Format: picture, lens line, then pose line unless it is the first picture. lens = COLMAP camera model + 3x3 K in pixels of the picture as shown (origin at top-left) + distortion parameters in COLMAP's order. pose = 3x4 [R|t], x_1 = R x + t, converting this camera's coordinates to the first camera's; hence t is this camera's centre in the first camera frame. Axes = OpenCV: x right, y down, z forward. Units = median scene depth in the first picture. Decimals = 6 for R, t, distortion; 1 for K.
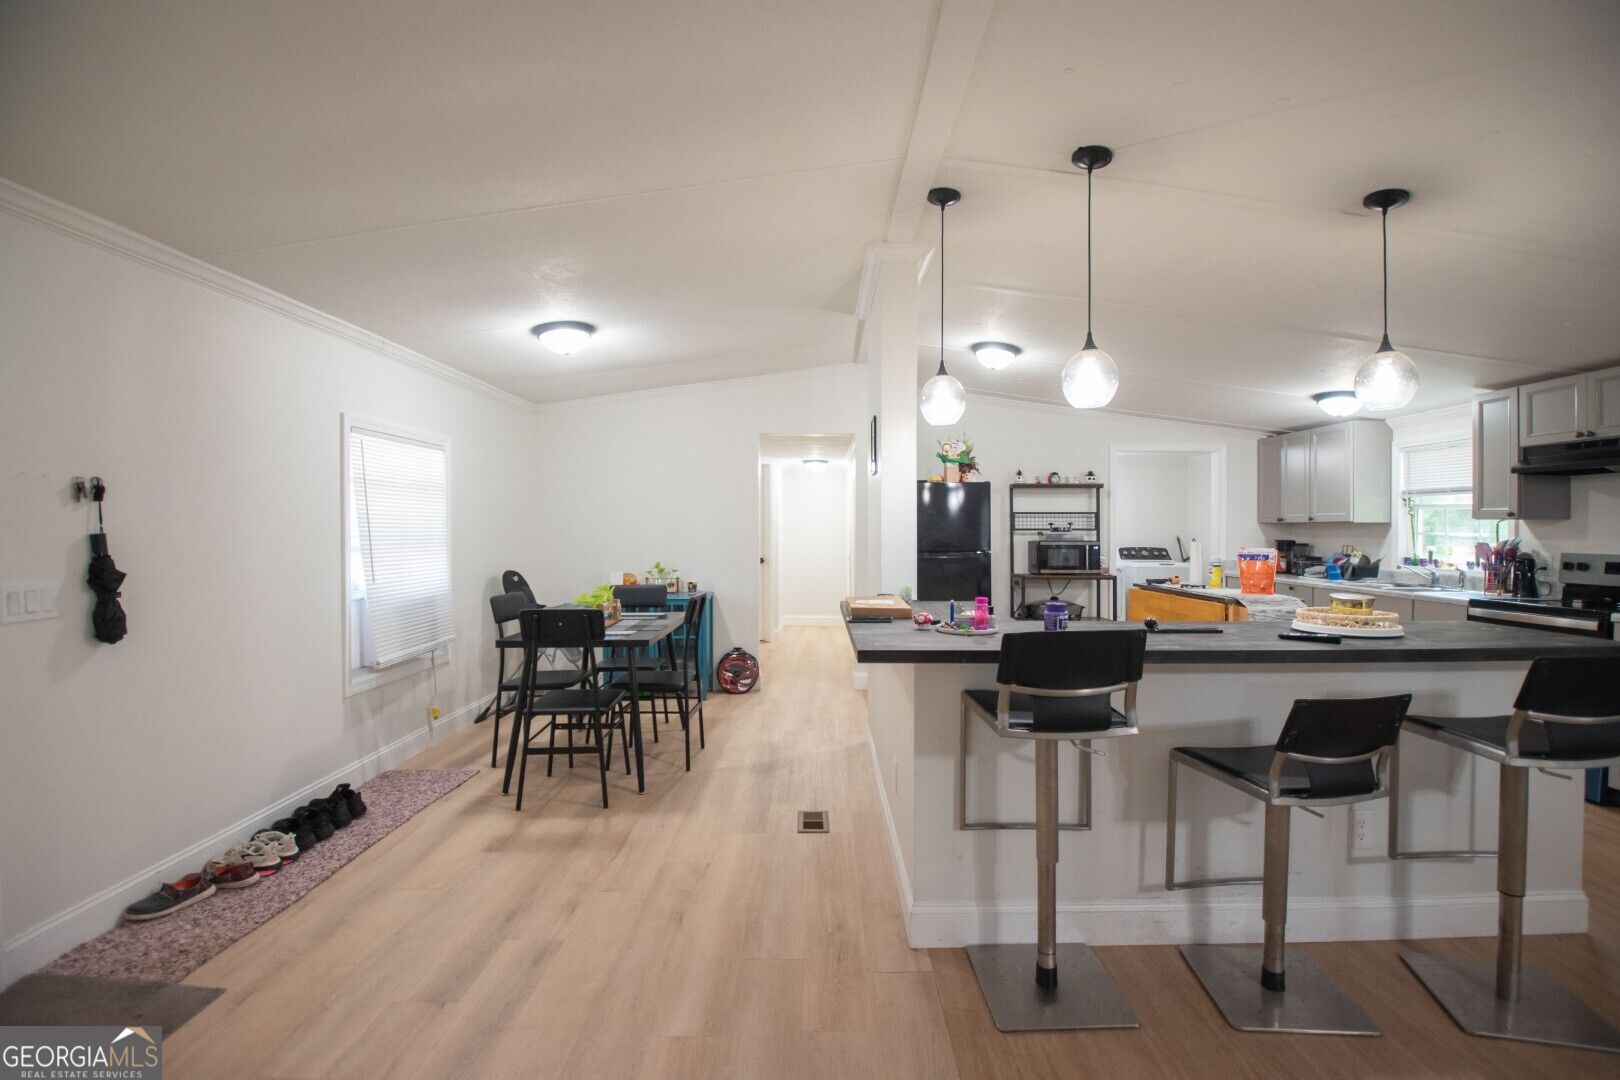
lens RADIAL K [[713.9, 0, 816.5], [0, 713.9, 529.8], [0, 0, 1]] dist [0.015305, -0.025344]
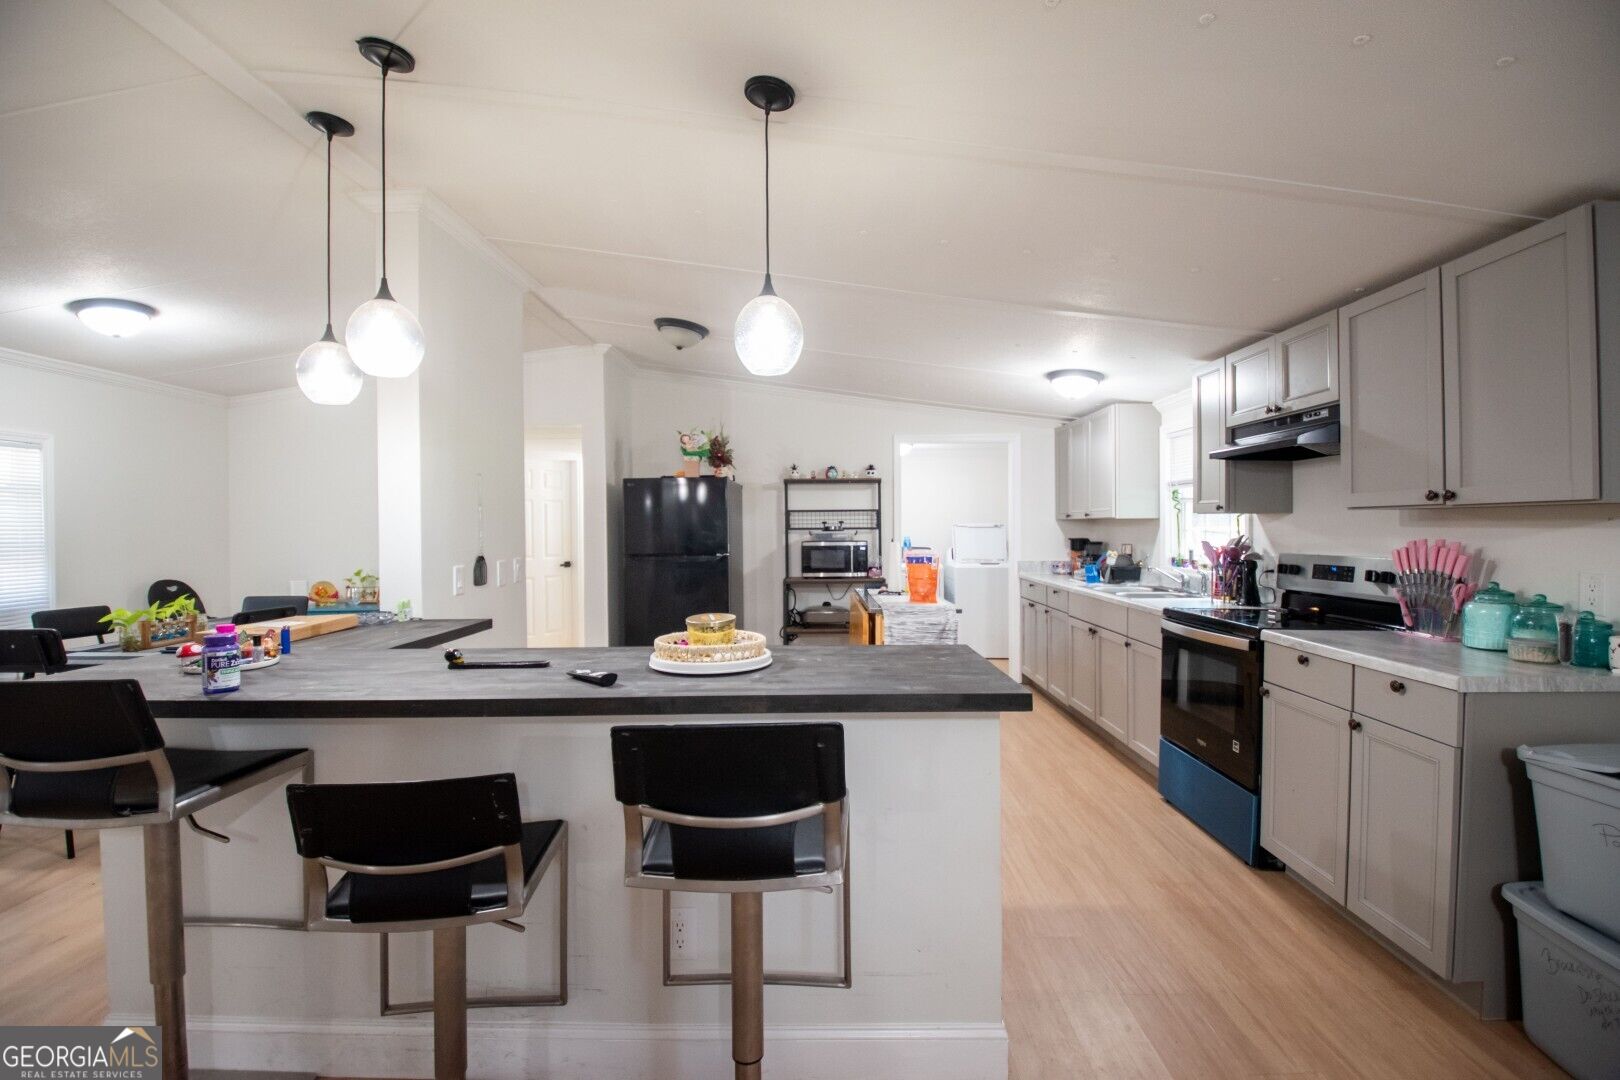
lens RADIAL K [[713.9, 0, 816.5], [0, 713.9, 529.8], [0, 0, 1]] dist [0.015305, -0.025344]
pose [[0.999943, -0.008777, -0.006098, 0.493706], [0.008791, 0.999959, 0.002211, -0.001517], [0.006079, -0.002264, 0.999979, 0.133877]]
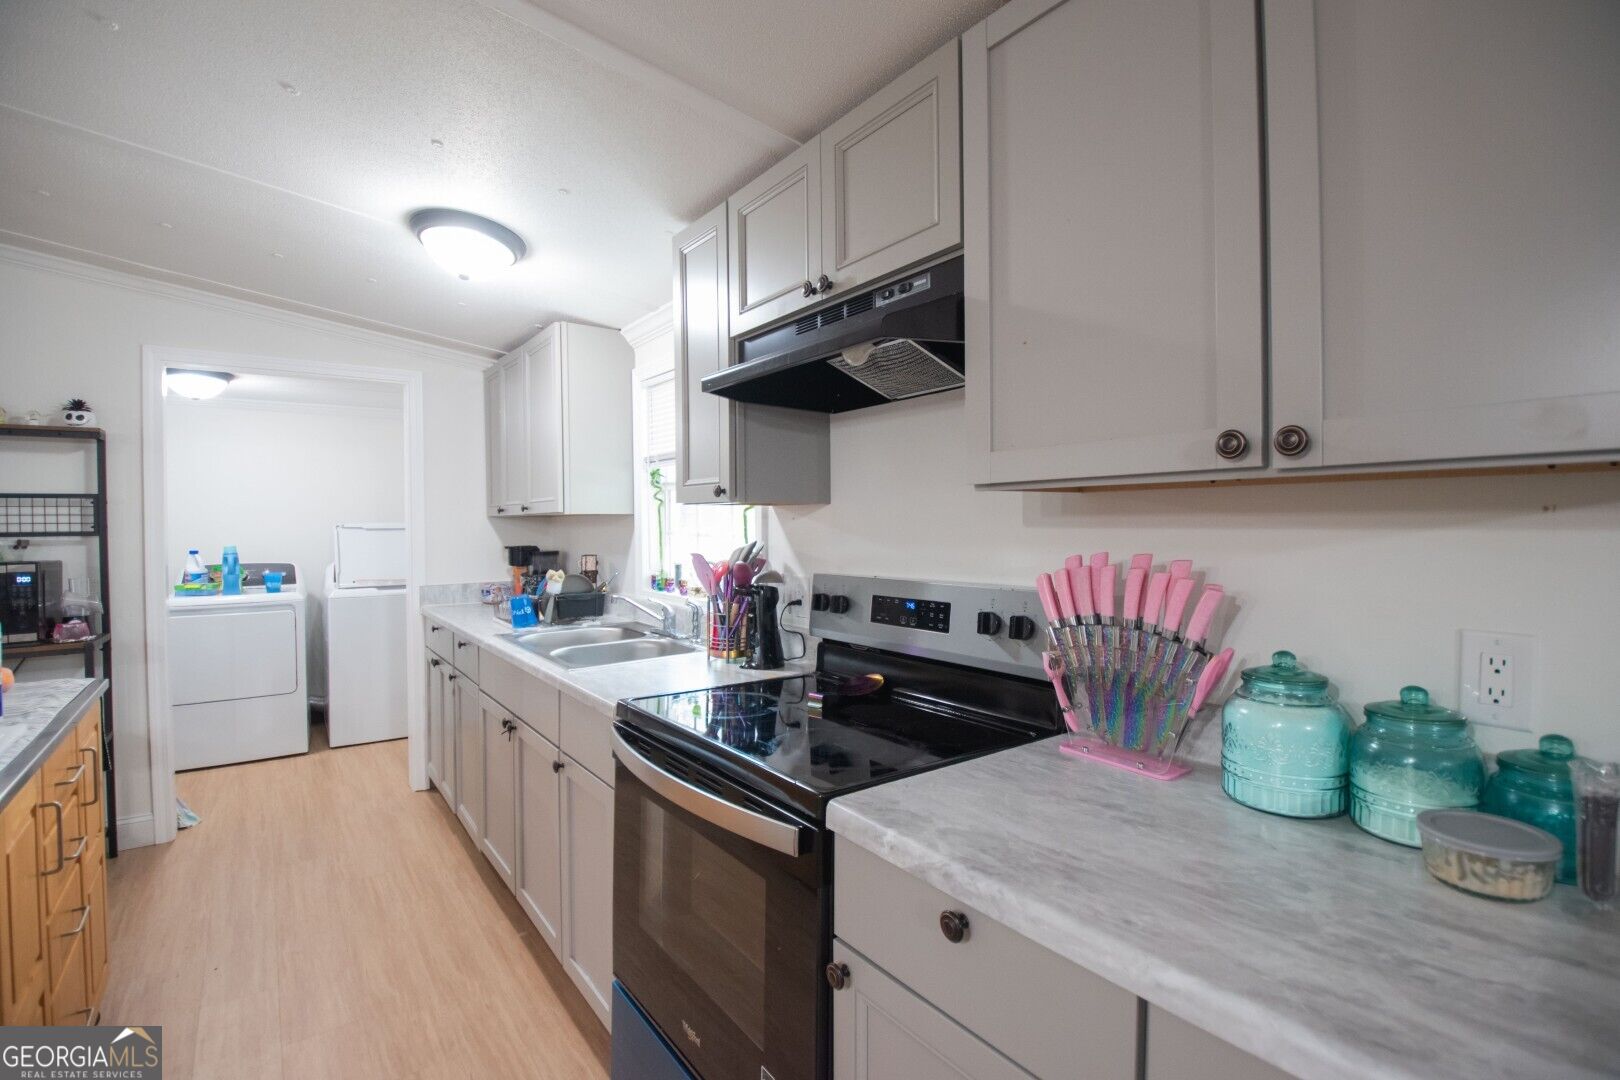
lens RADIAL K [[716.1, 0, 822.3], [0, 716.1, 529.6], [0, 0, 1]] dist [-0.000560, -0.016285]
pose [[0.789978, -0.015517, 0.612938, 0.741758], [0.012836, 0.999879, 0.008768, -0.000926], [-0.613000, 0.000941, 0.790082, 0.591402]]
